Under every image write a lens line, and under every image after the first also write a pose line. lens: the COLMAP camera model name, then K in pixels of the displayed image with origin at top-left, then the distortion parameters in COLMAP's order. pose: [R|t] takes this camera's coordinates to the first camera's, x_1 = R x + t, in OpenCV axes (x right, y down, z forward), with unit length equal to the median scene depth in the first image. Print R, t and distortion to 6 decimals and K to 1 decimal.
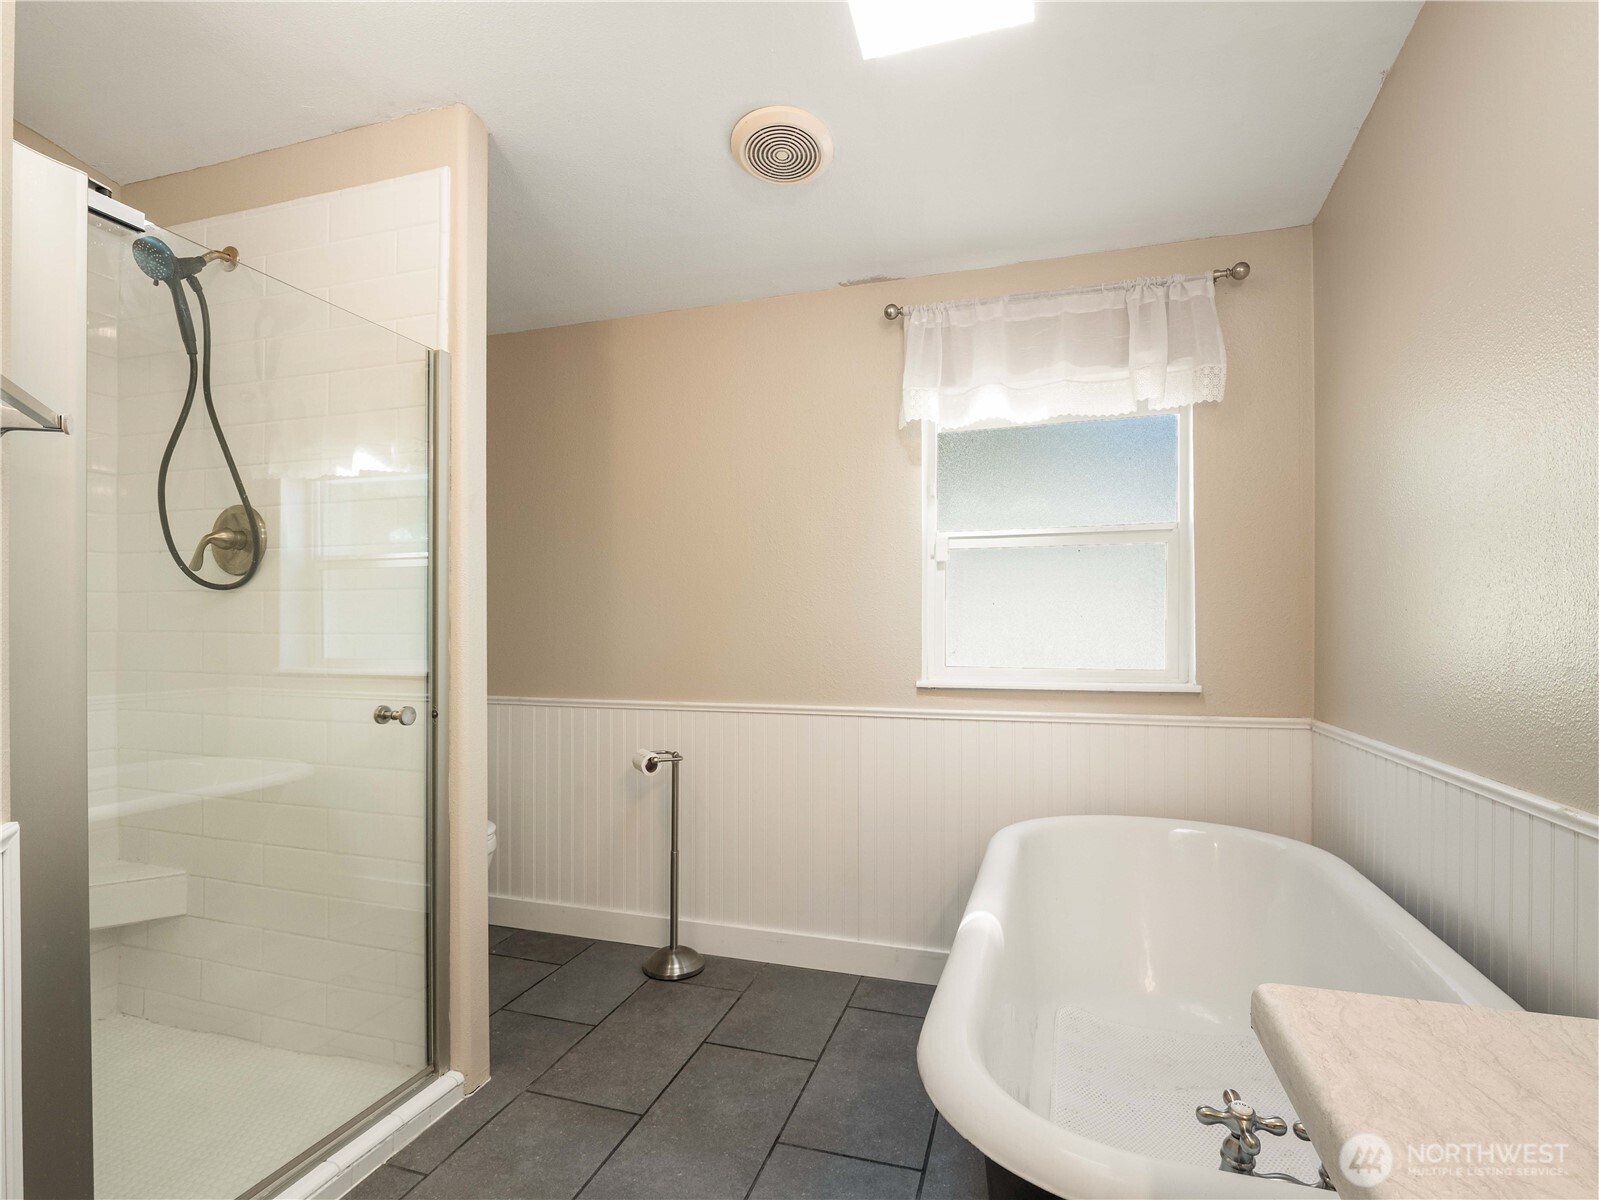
lens RADIAL K [[786.9, 0, 806.6], [0, 786.9, 631.9], [0, 0, 1]] dist [0.004808, -0.011056]
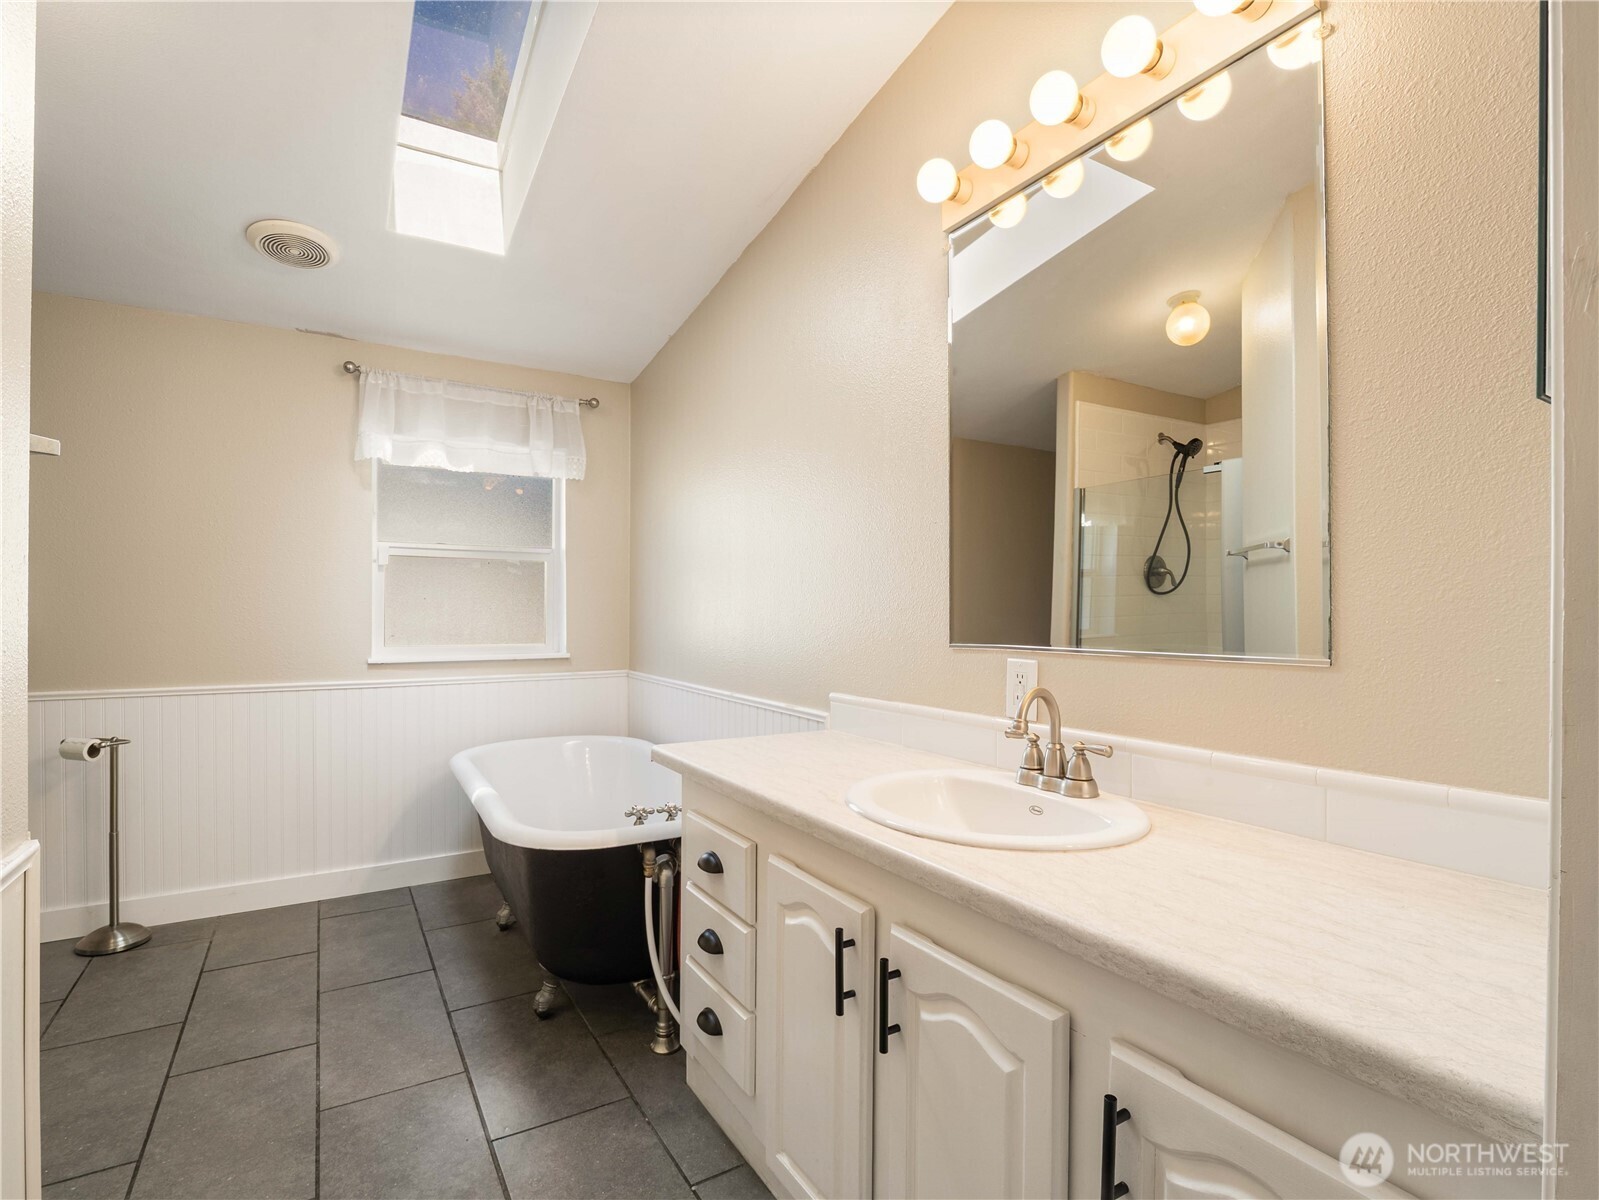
lens RADIAL K [[774.2, 0, 787.9], [0, 774.2, 607.1], [0, 0, 1]] dist [-0.002884, -0.000955]
pose [[0.671126, 0.006296, 0.741317, -0.344772], [-0.006508, 0.999975, -0.002600, -0.023254], [-0.741315, -0.003080, 0.671150, -0.363025]]
